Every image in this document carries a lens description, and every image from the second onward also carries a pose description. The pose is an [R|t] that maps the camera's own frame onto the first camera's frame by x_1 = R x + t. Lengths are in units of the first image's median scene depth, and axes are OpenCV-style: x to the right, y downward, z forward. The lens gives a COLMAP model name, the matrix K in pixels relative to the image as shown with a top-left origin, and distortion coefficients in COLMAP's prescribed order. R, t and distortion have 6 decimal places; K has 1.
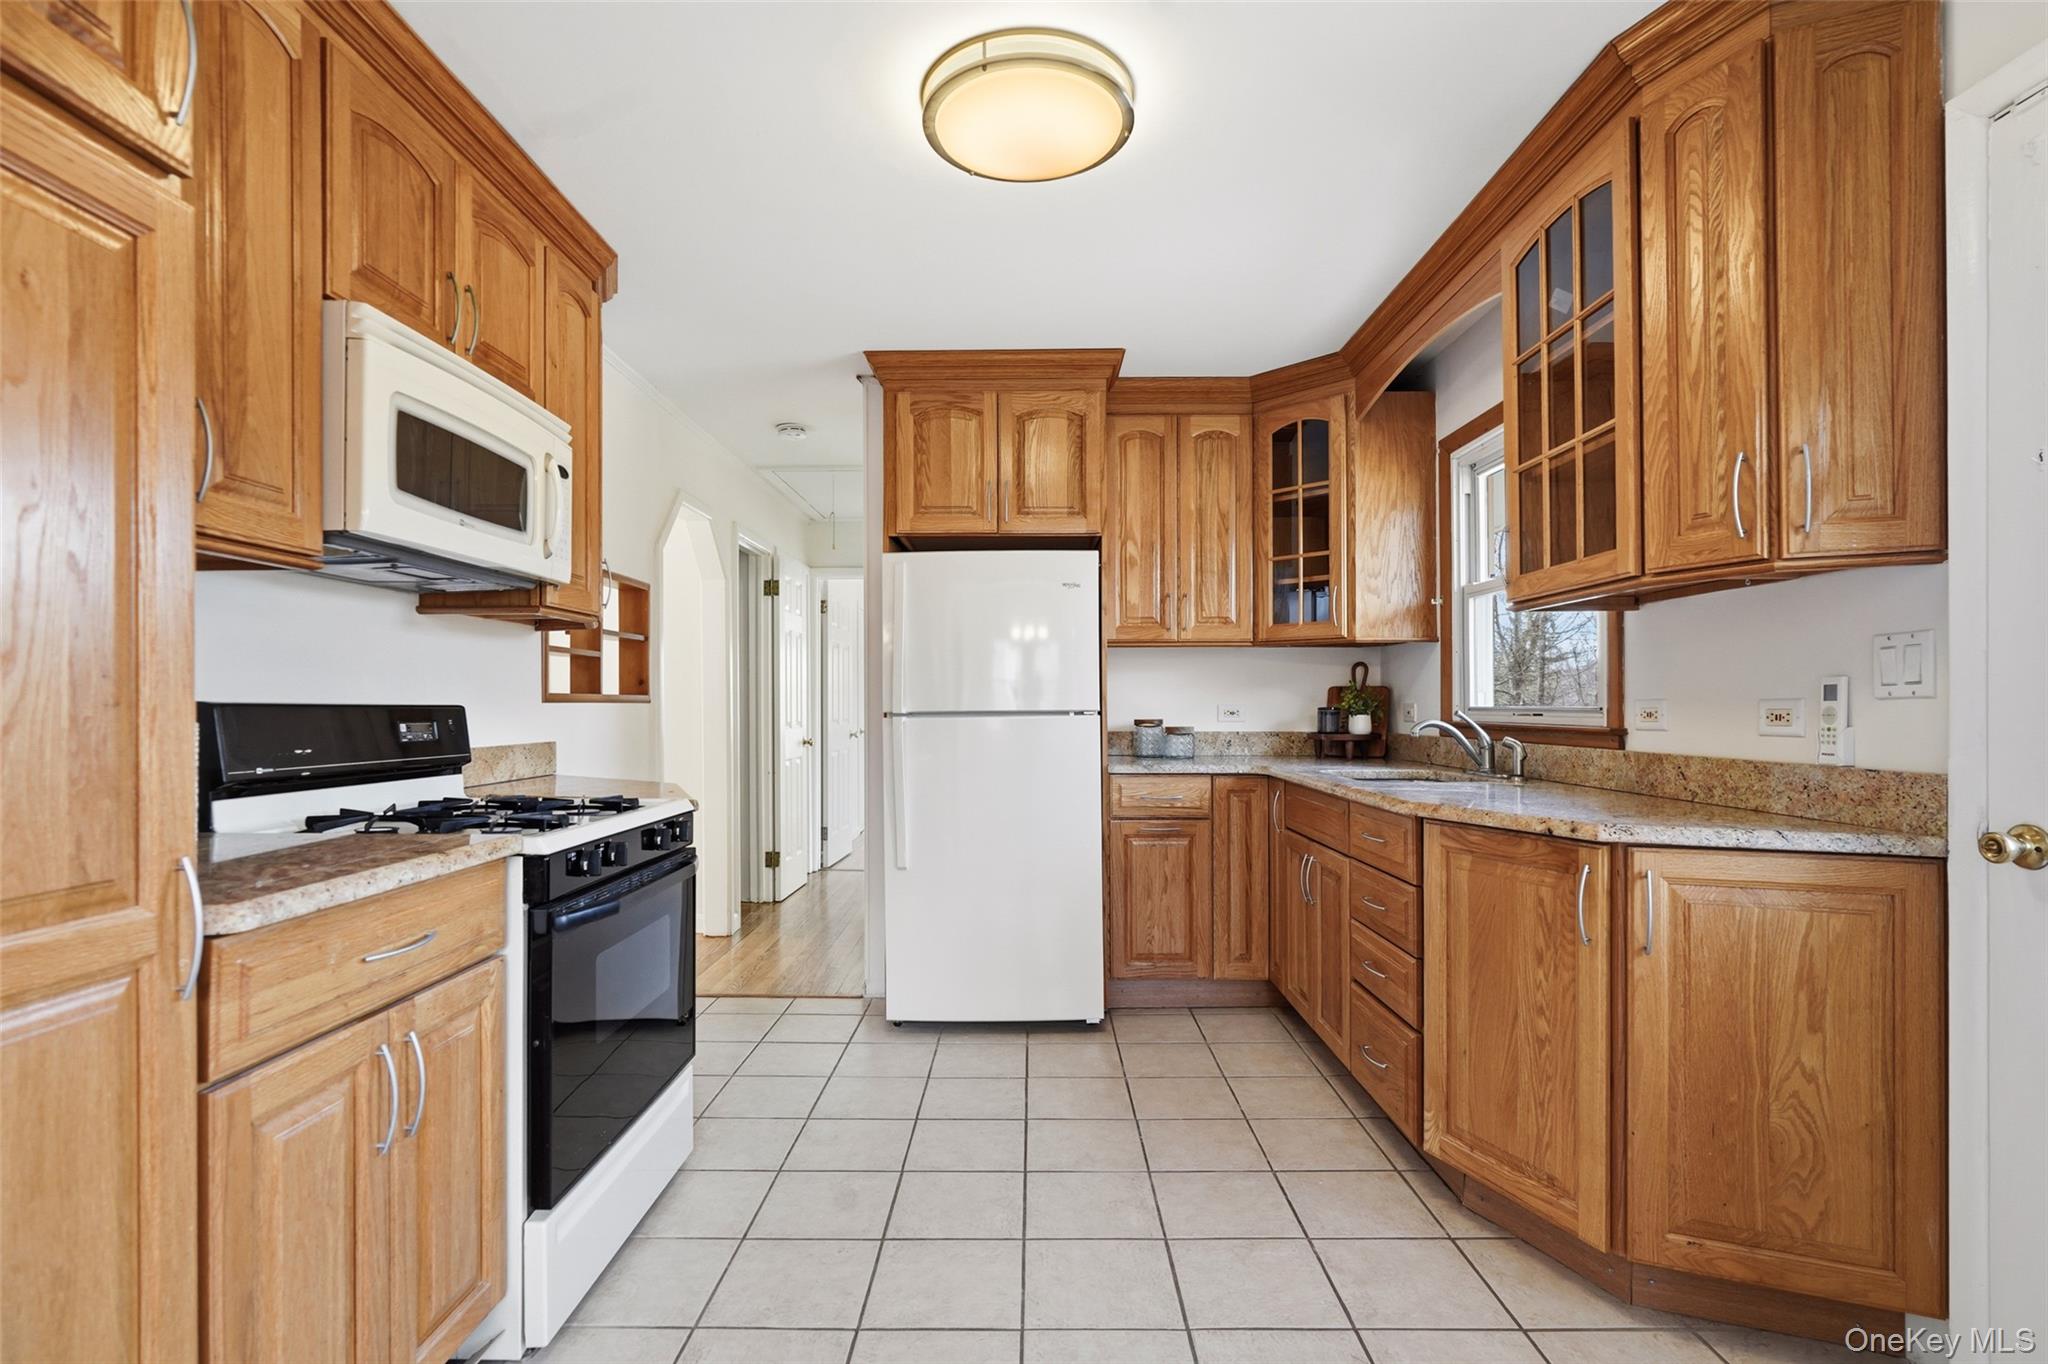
lens RADIAL K [[965.6, 0, 1018.5], [0, 965.6, 704.9], [0, 0, 1]] dist [-0.001673, 0.001330]
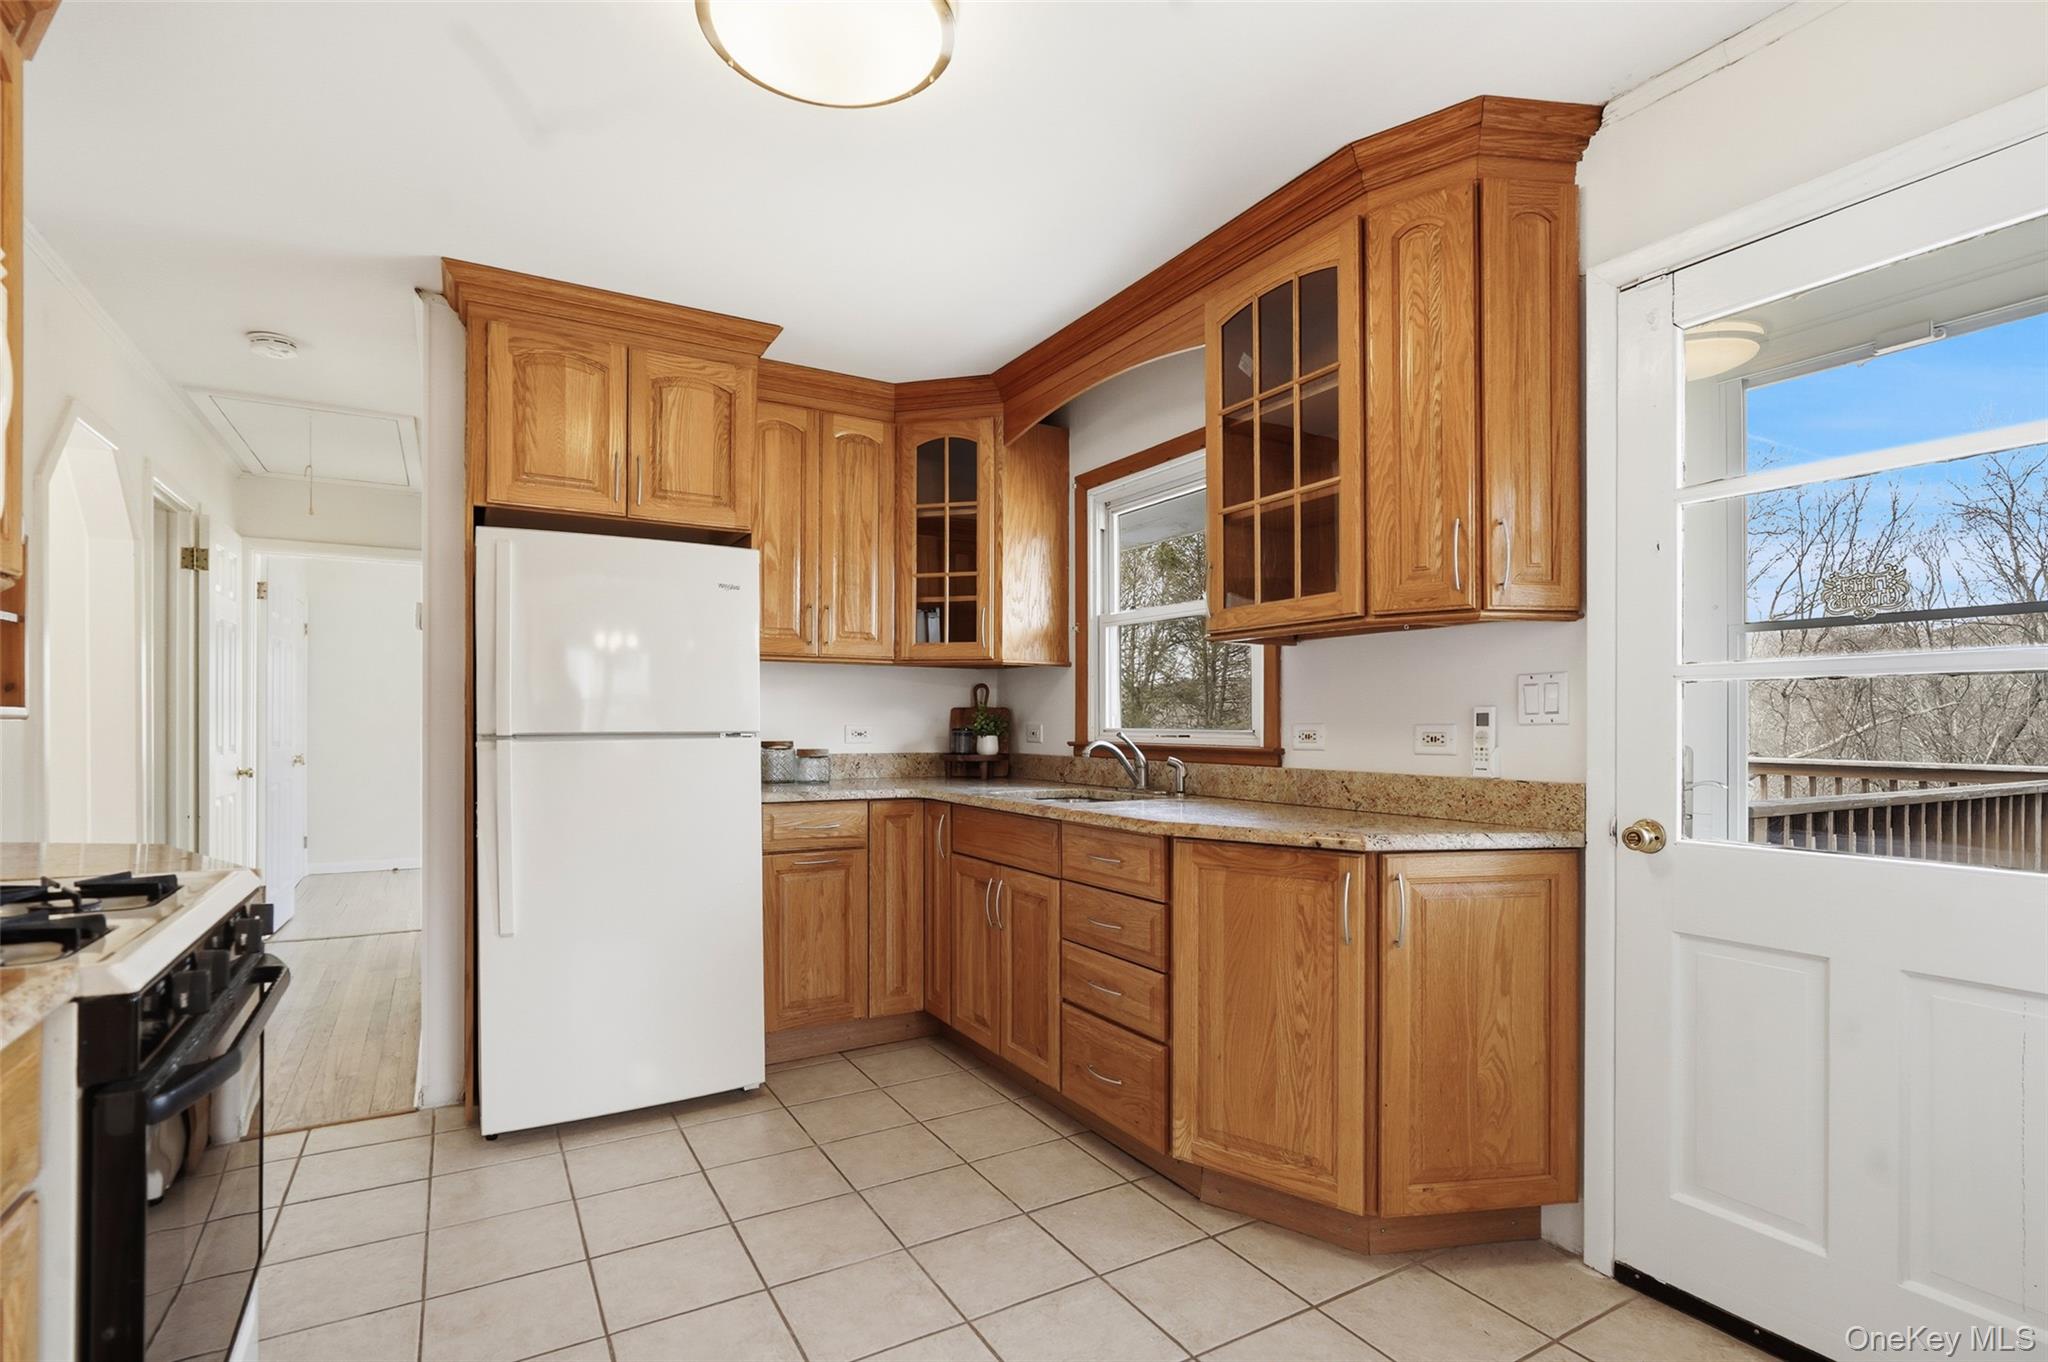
lens RADIAL K [[969.7, 0, 1018.2], [0, 969.7, 722.8], [0, 0, 1]] dist [-0.004734, 0.000961]
pose [[0.859176, 0.003922, 0.511665, -0.192937], [-0.003868, 0.999992, -0.001170, -0.002857], [-0.511665, -0.000974, 0.859184, 0.143212]]
